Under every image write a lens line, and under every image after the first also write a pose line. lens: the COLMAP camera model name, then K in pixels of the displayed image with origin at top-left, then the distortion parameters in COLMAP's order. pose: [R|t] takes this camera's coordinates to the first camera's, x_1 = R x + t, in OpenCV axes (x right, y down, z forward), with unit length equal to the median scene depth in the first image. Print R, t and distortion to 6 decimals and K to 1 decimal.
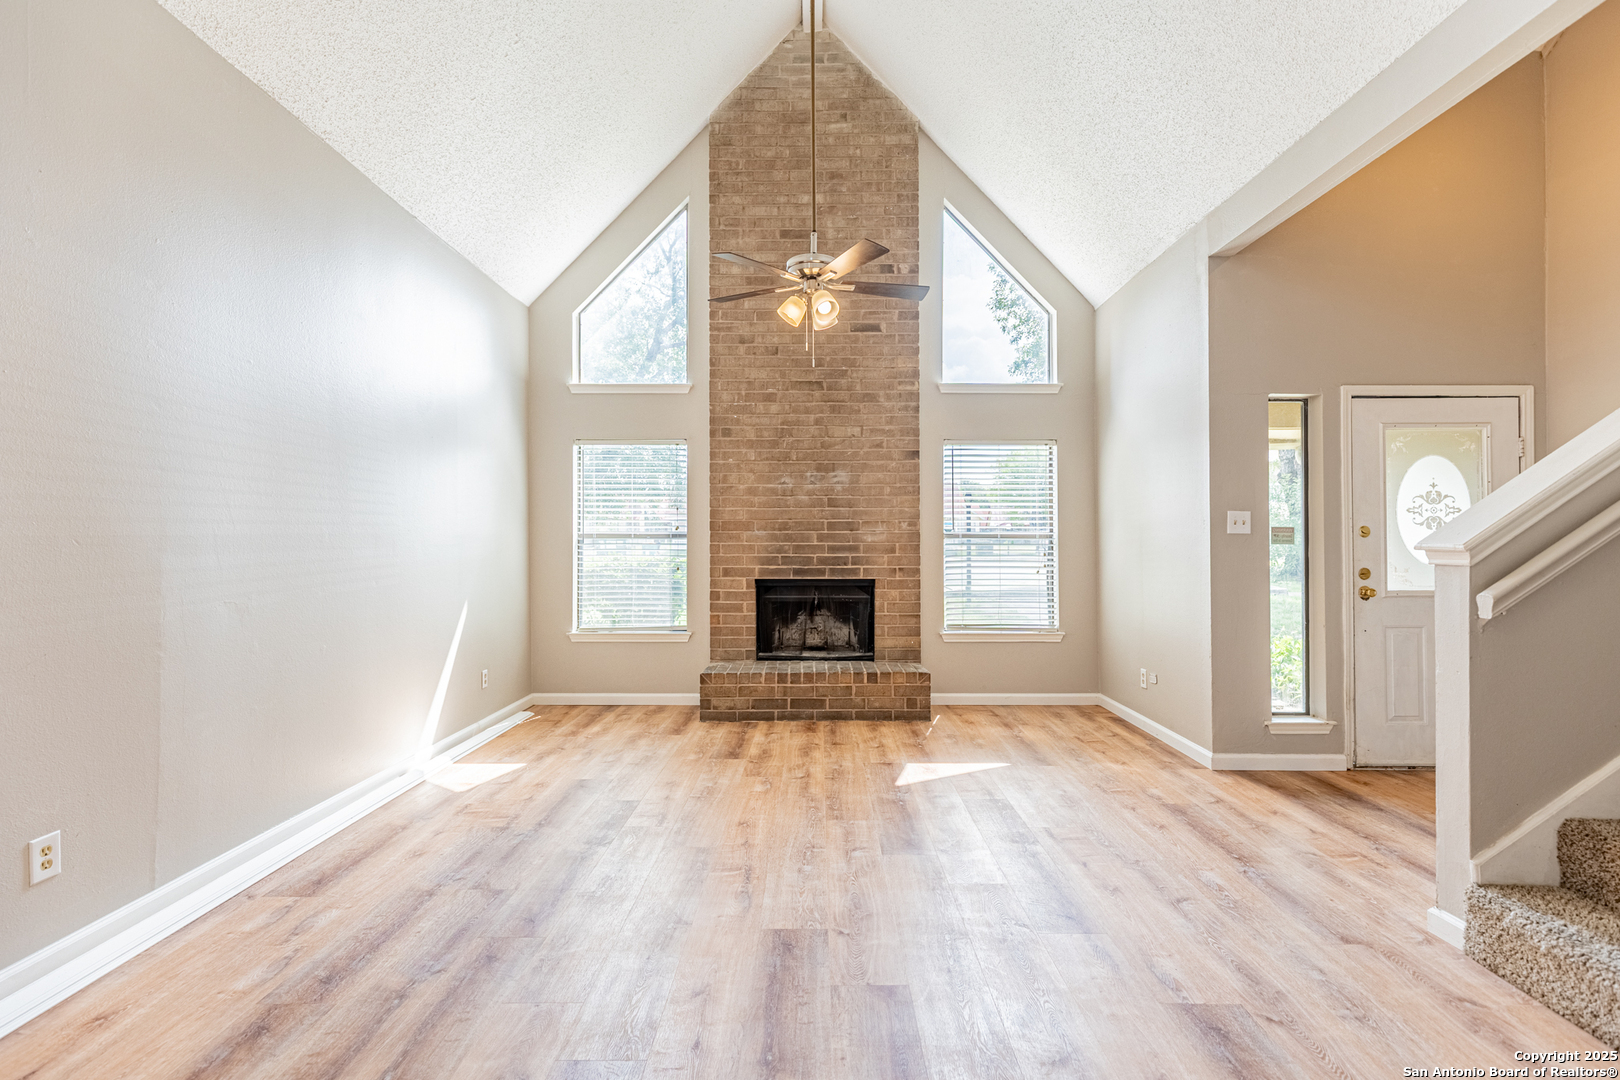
lens RADIAL K [[727.8, 0, 816.6], [0, 727.8, 538.3], [0, 0, 1]] dist [0.012963, -0.003119]
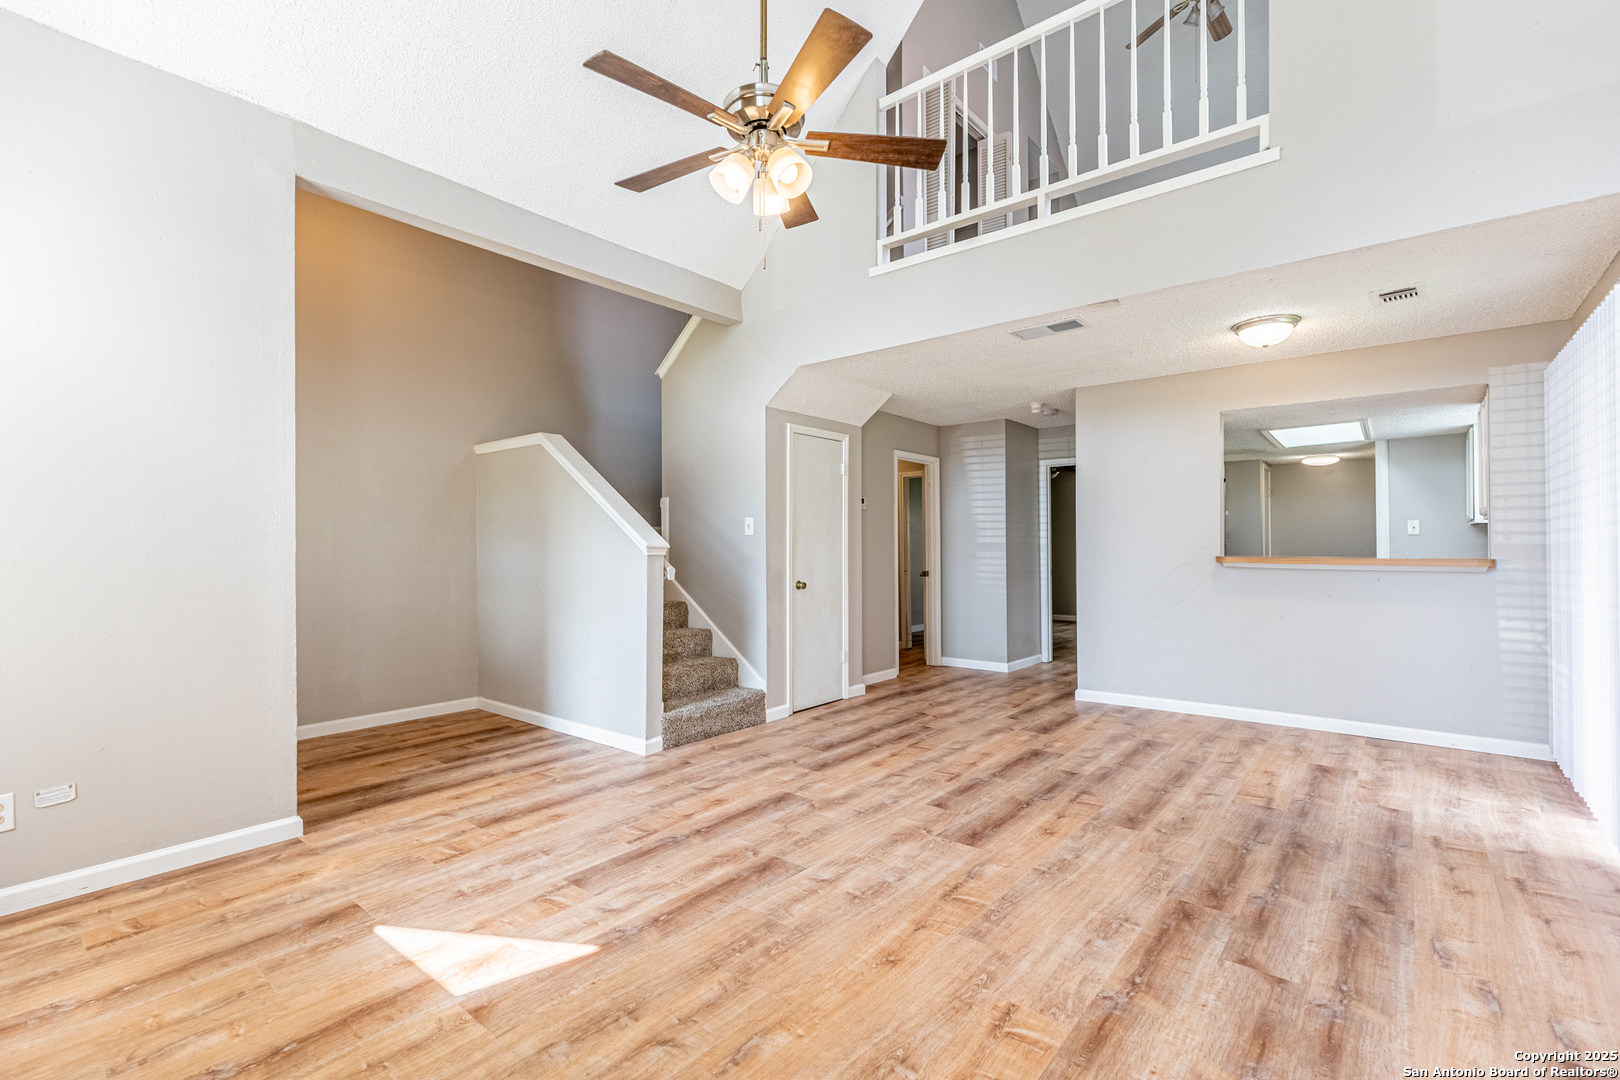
lens RADIAL K [[727.8, 0, 812.3], [0, 727.8, 539.1], [0, 0, 1]] dist [0.012963, -0.003119]
pose [[-0.773064, 0.010475, 0.634242, -0.276380], [0.002296, 0.999903, -0.013716, 0.008596], [-0.634324, -0.009147, -0.773013, 0.916464]]
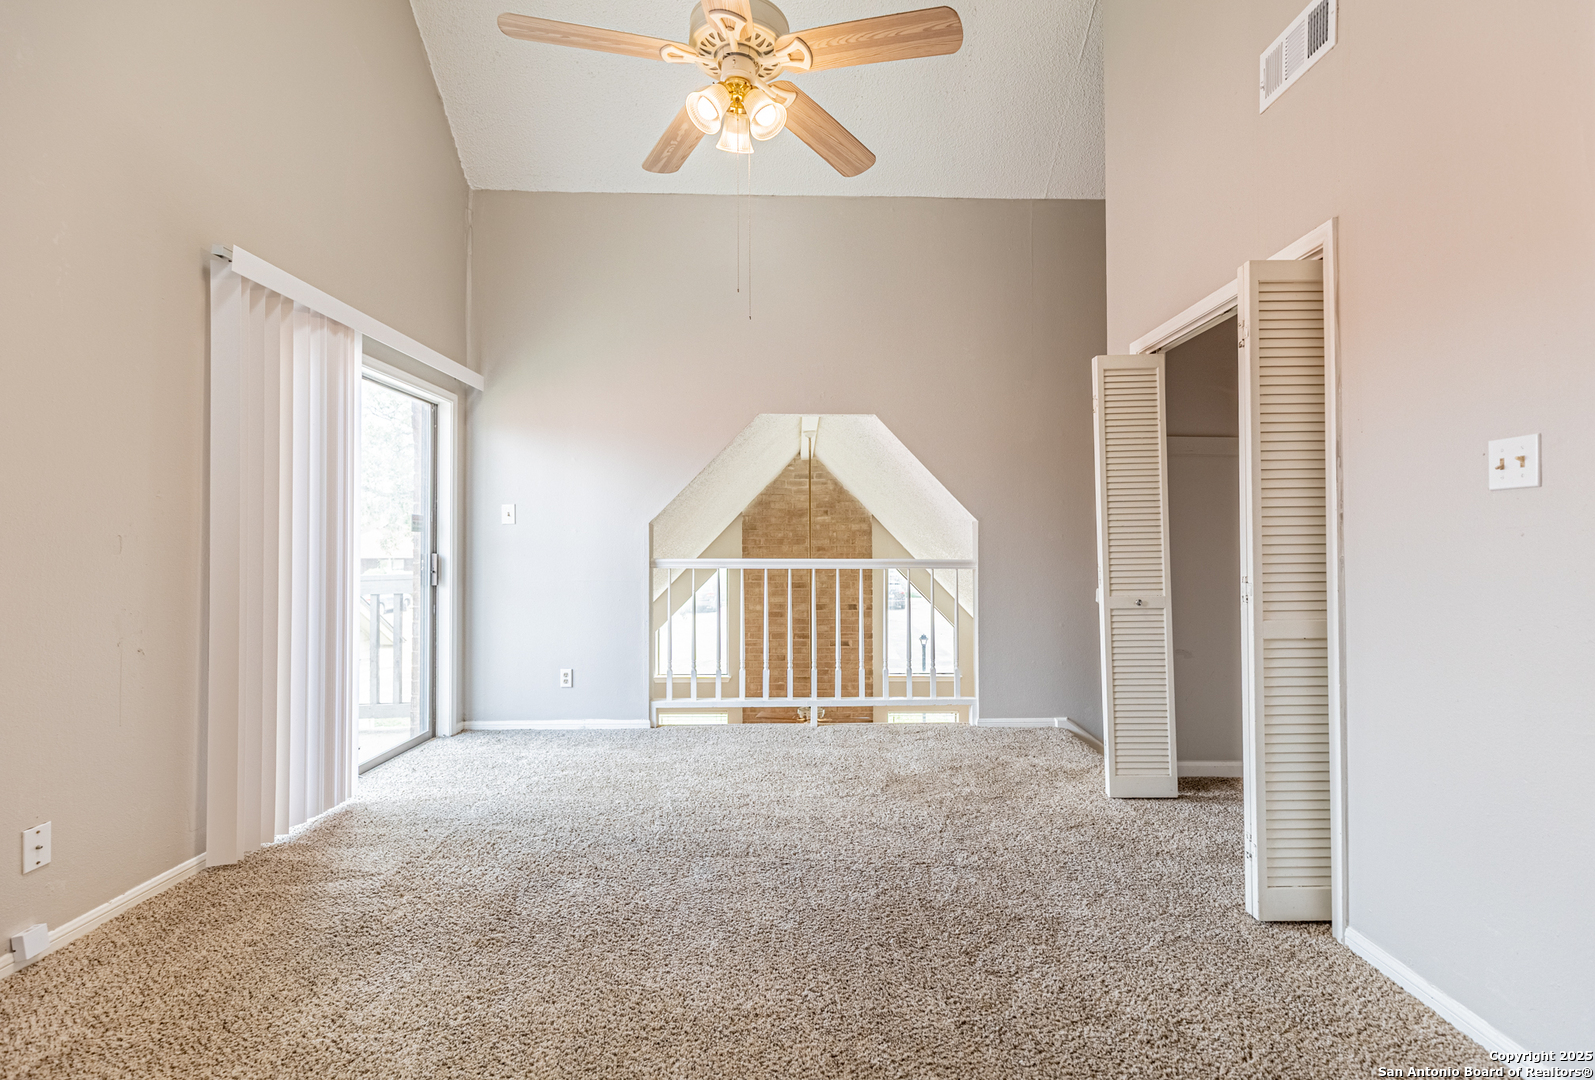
lens RADIAL K [[716.5, 0, 818.1], [0, 716.5, 538.5], [0, 0, 1]] dist [0.012963, -0.003119]
pose [[0.999229, -0.000454, 0.039269, -0.042173], [0.000472, 1.000000, -0.000447, -0.519525], [-0.039269, 0.000465, 0.999229, -0.565076]]
